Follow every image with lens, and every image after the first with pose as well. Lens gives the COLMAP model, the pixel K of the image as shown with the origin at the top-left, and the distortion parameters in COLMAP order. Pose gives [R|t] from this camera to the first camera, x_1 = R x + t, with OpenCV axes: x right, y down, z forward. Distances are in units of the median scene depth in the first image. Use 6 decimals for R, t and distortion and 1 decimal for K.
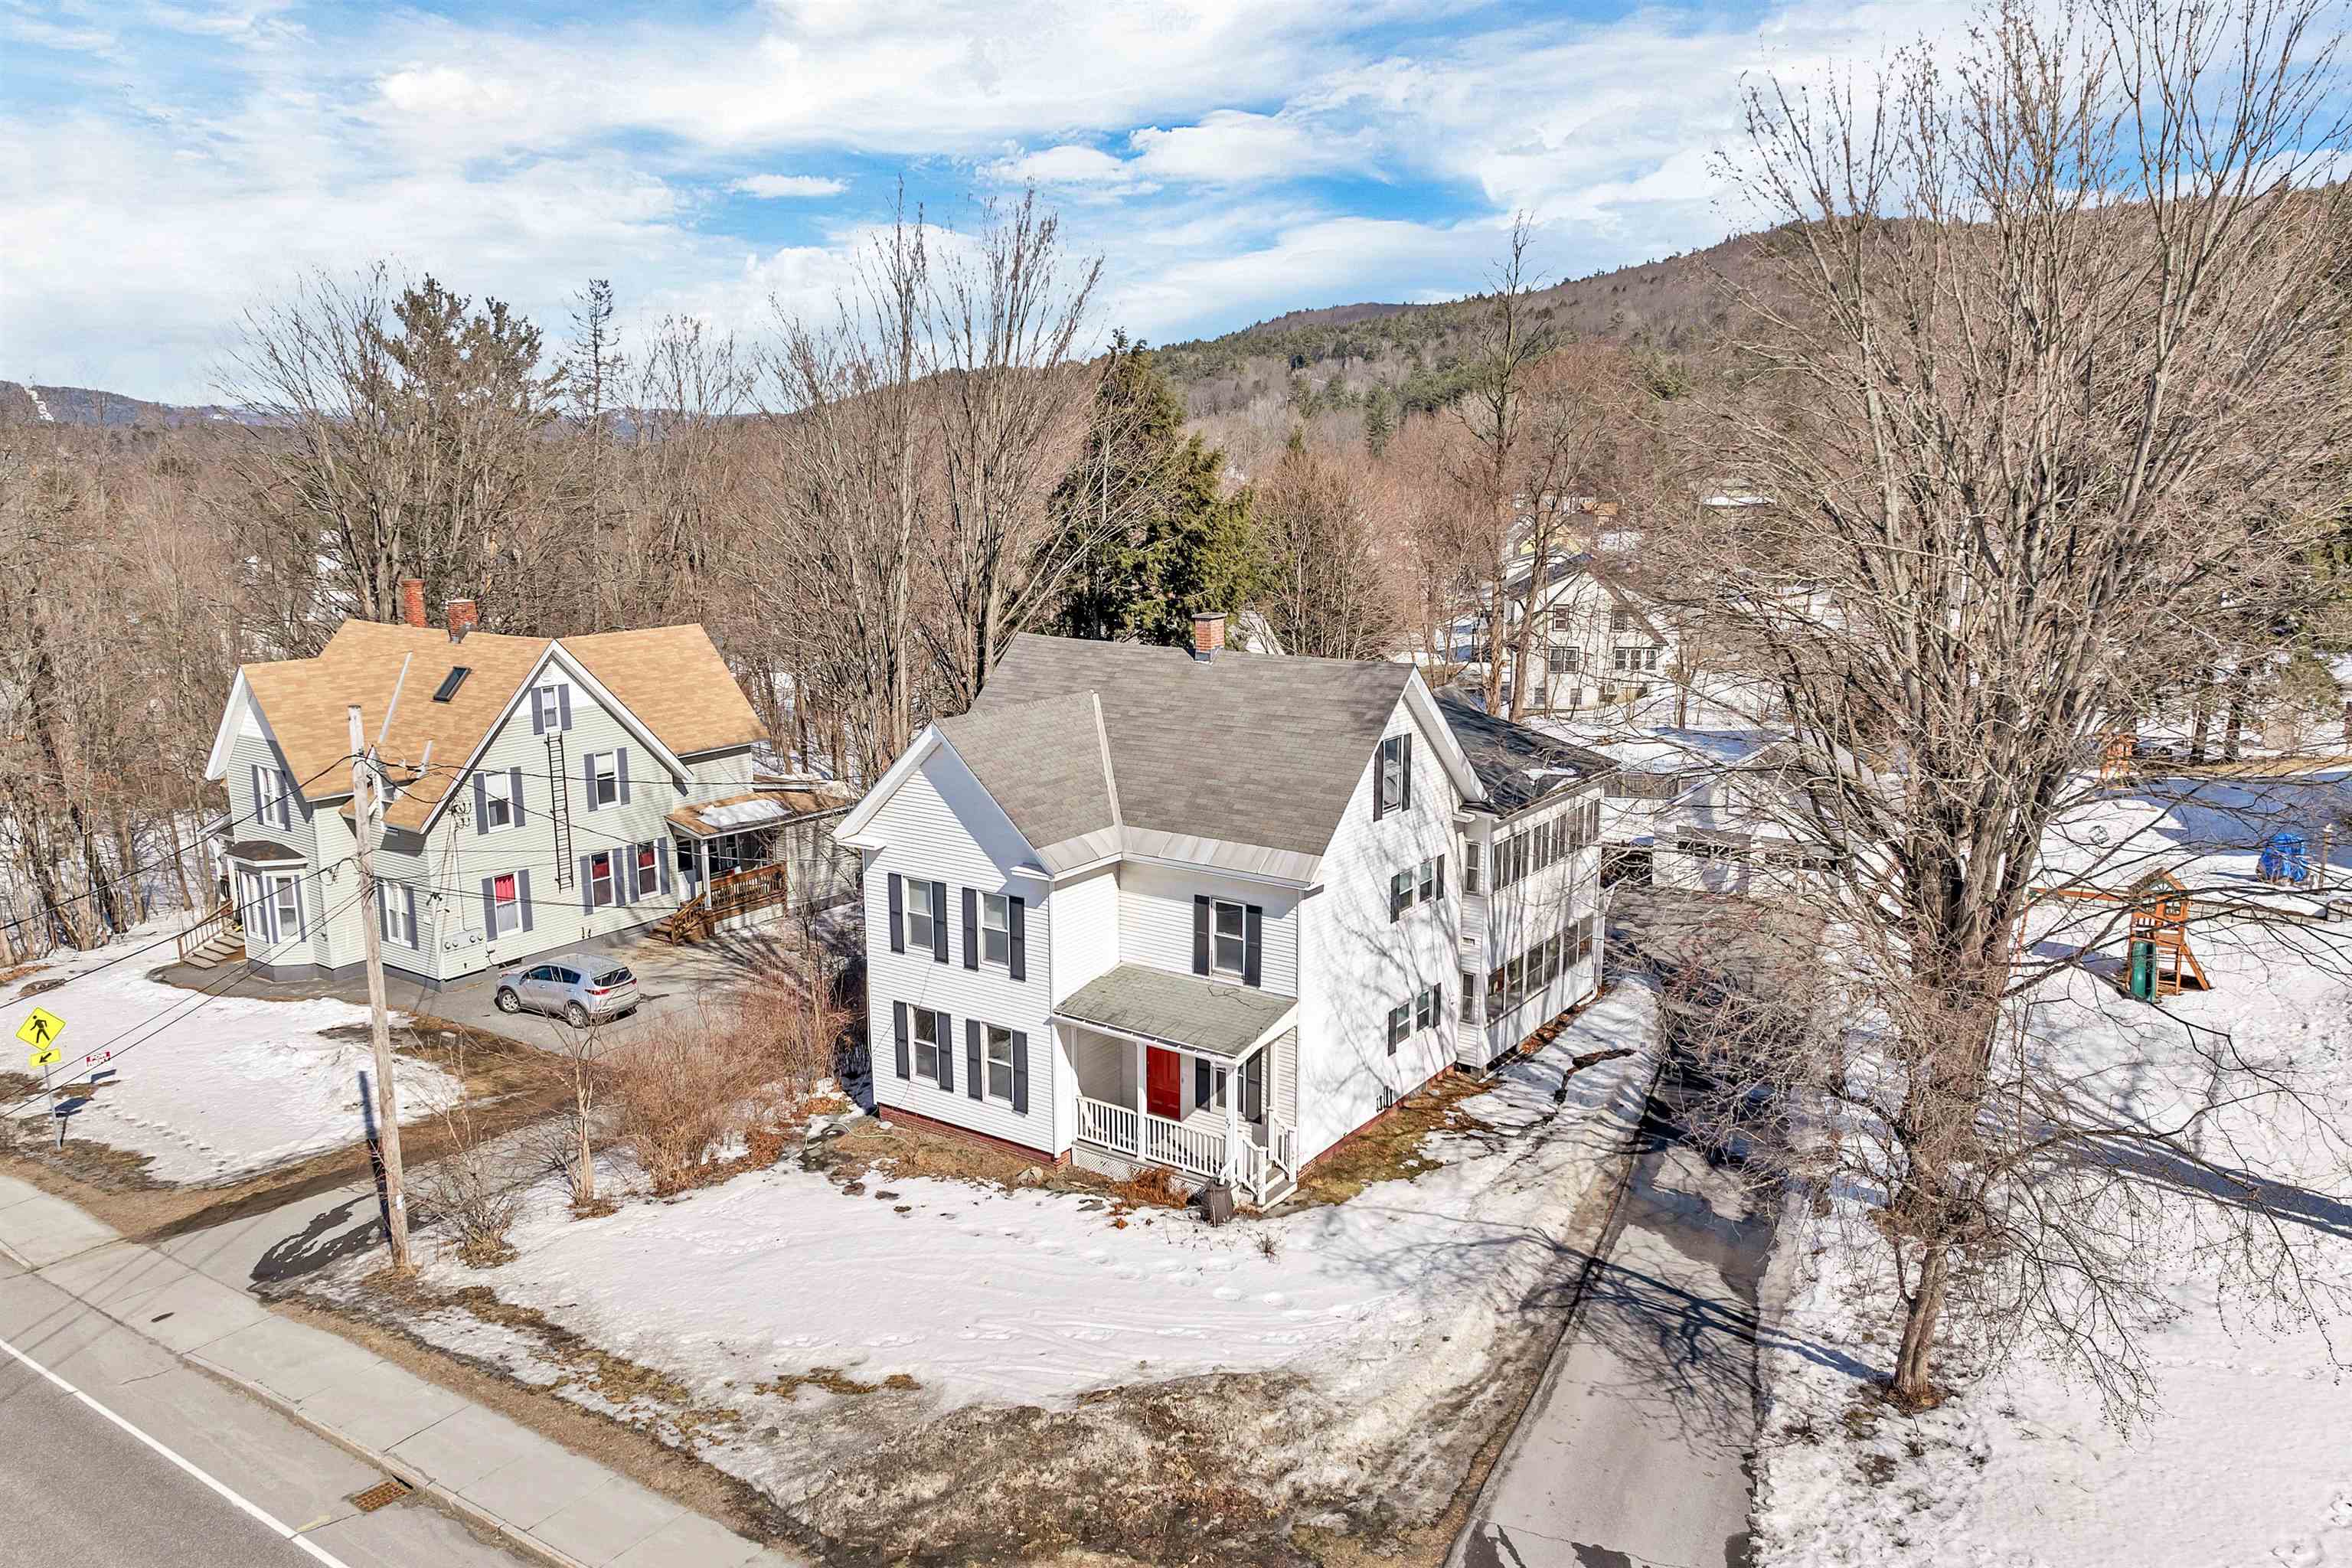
lens RADIAL K [[1685.6, 0, 1181.2], [0, 1685.6, 746.3], [0, 0, 1]] dist [-0.035614, -0.001287]
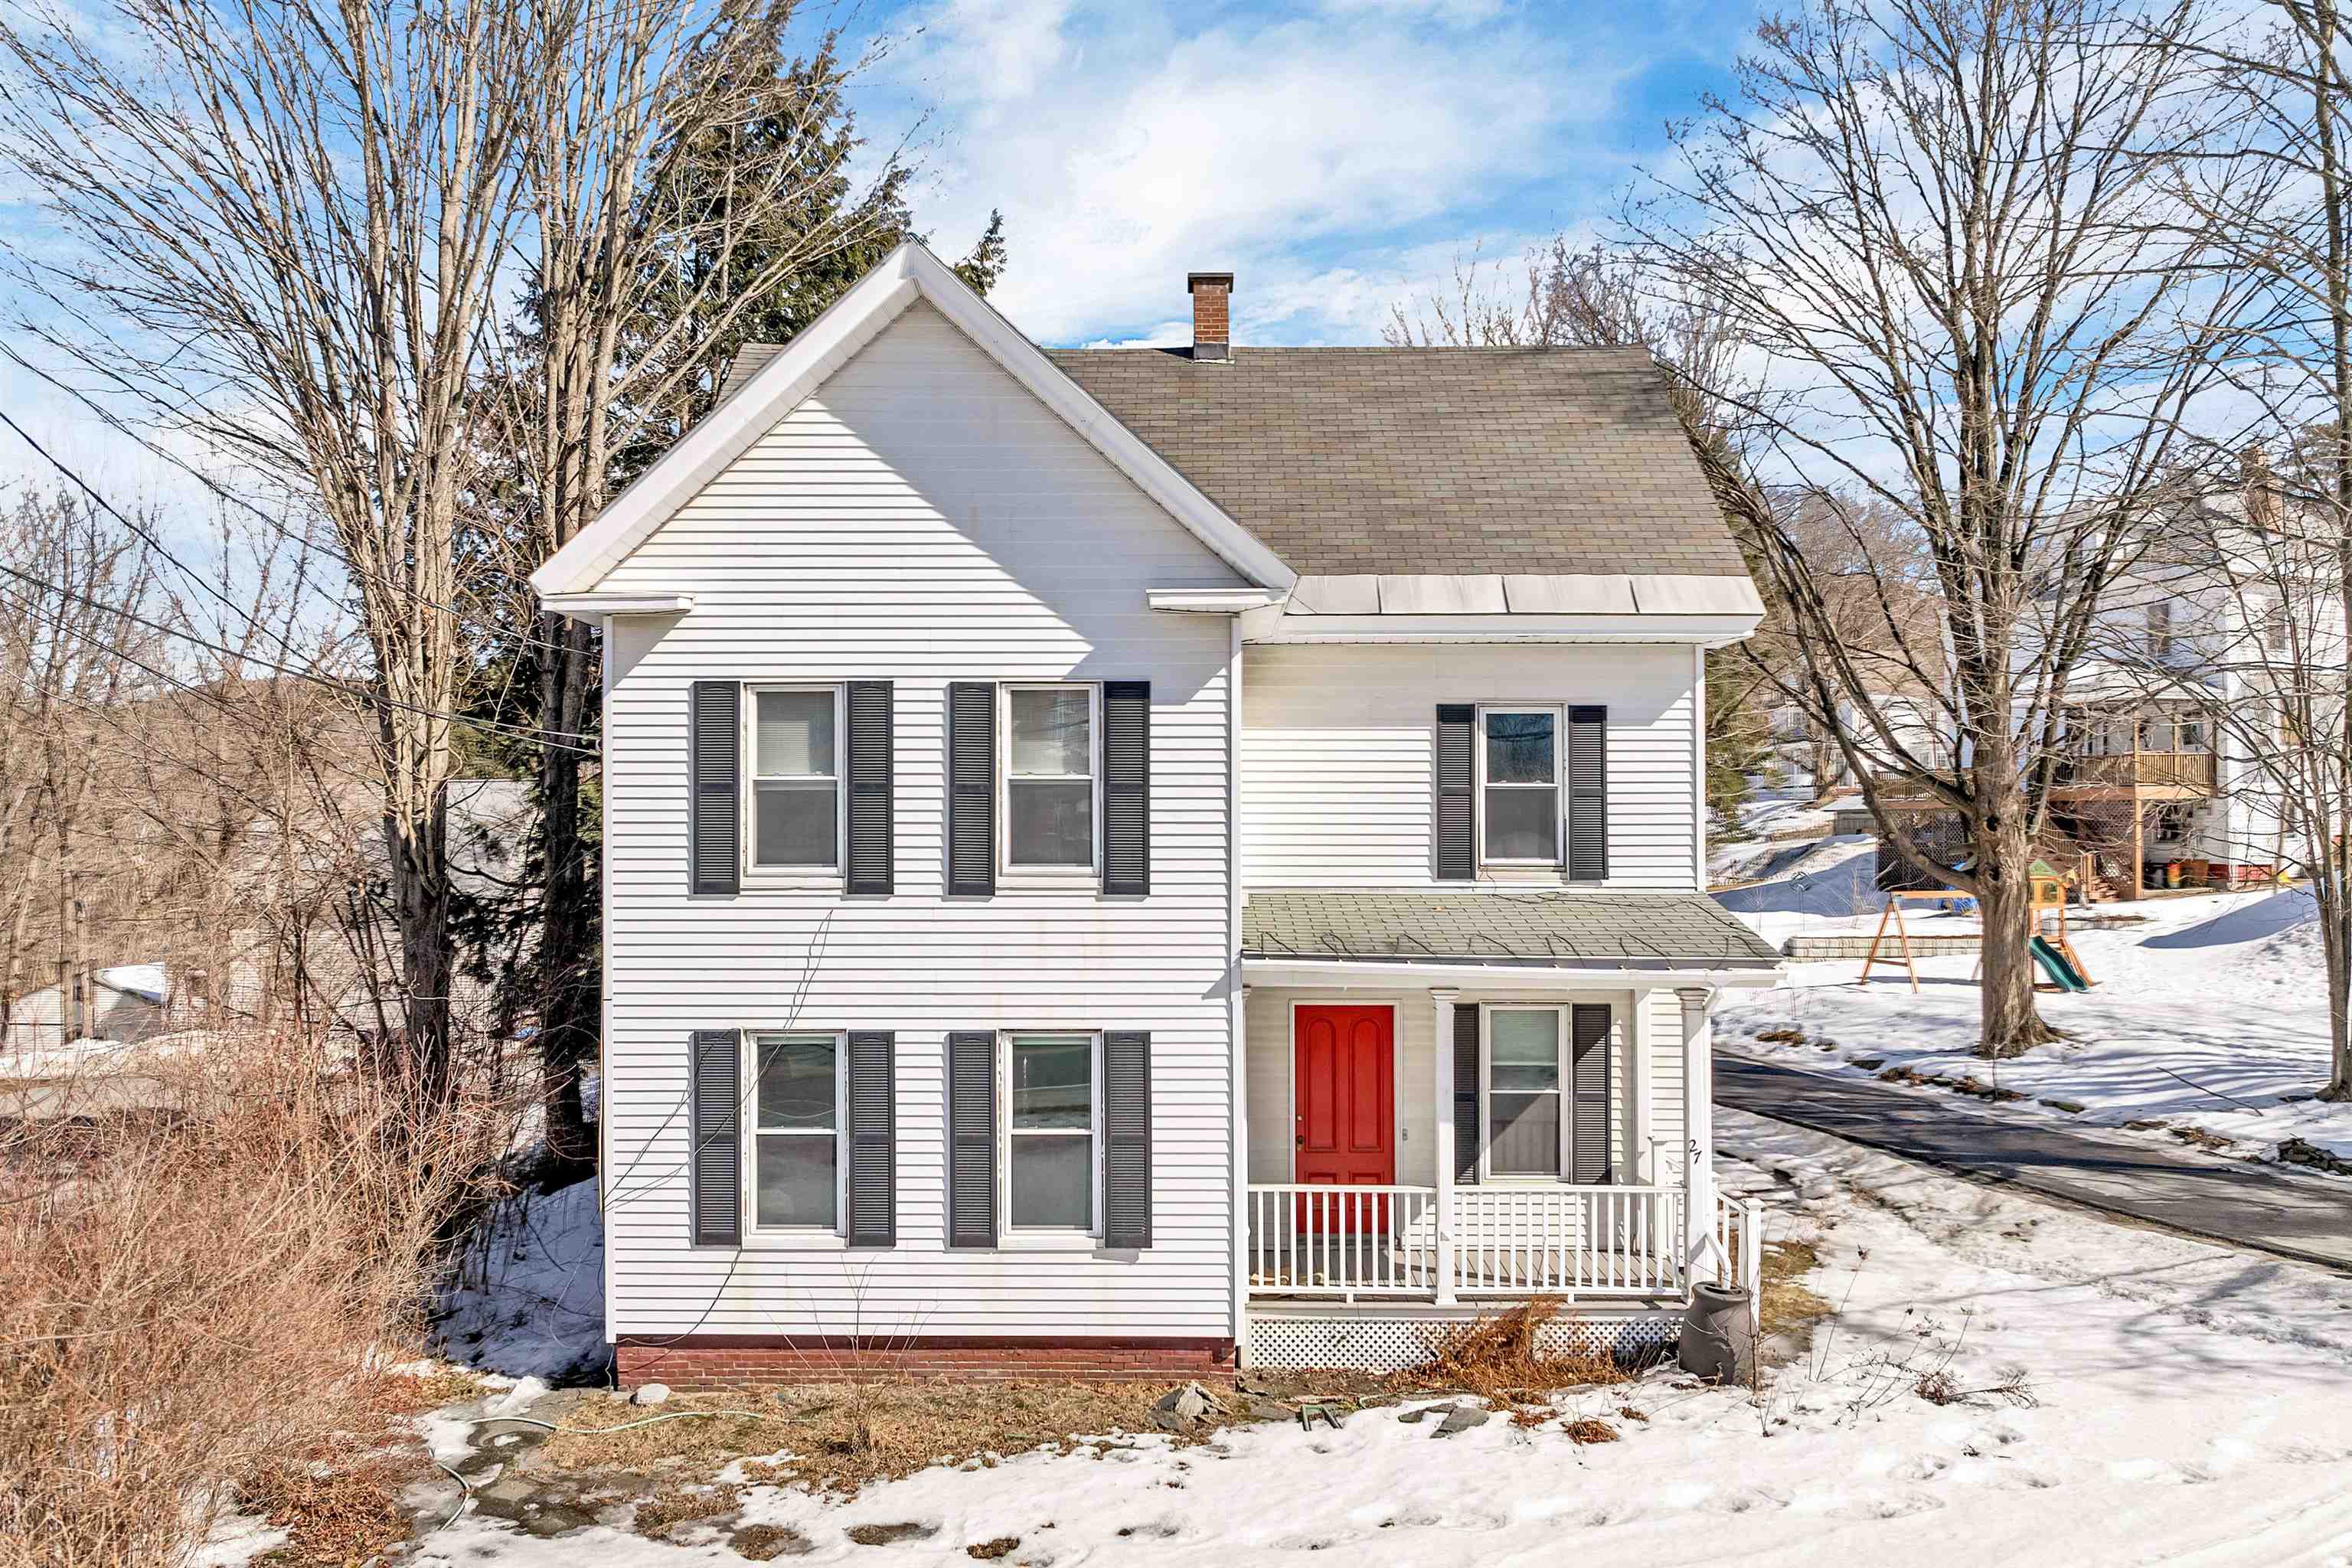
lens RADIAL K [[1685.6, 0, 1175.0], [0, 1685.6, 800.0], [0, 0, 1]] dist [-0.035614, -0.001287]
pose [[0.829312, 0.016233, 0.558549, -0.296639], [0.095371, 0.980799, -0.170109, 0.177086], [-0.550586, 0.194343, 0.811841, 0.636032]]
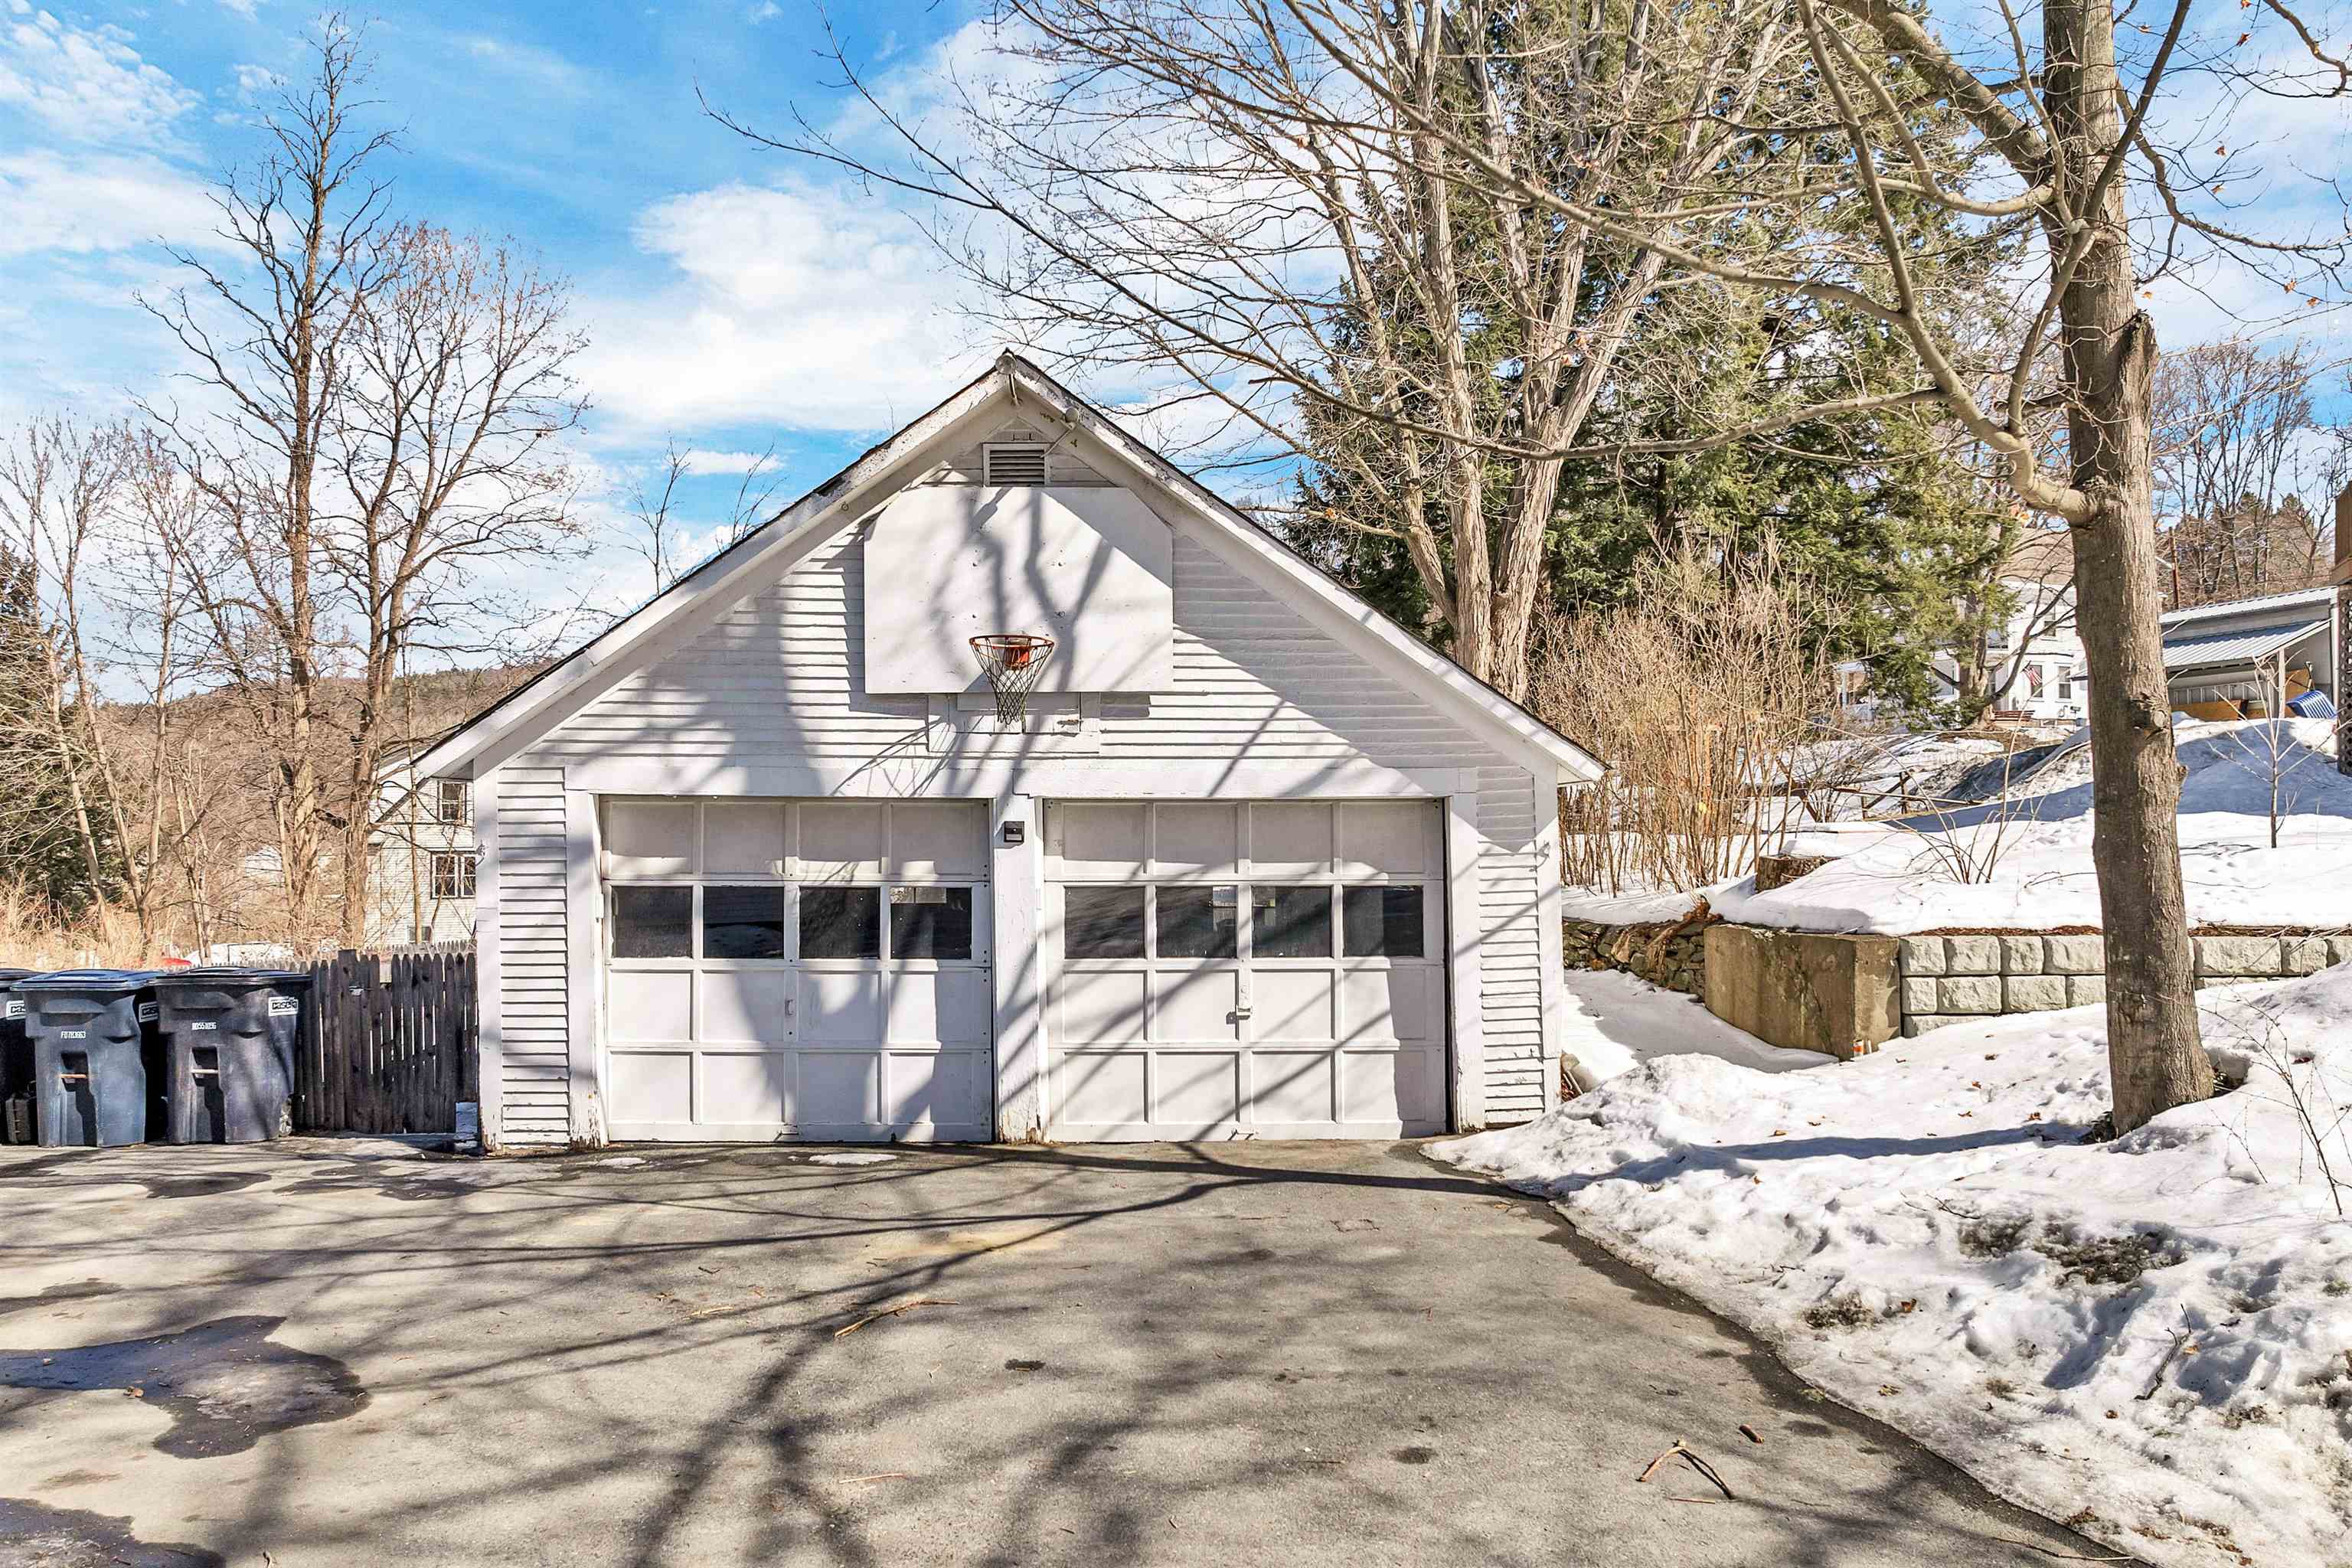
lens RADIAL K [[1685.6, 0, 1182.8], [0, 1685.6, 787.9], [0, 0, 1]] dist [-0.035614, -0.001287]
pose [[0.835411, 0.020099, 0.549257, 0.378779], [0.091786, 0.980196, -0.175473, 0.130571], [-0.541907, 0.197006, 0.817022, 1.253521]]
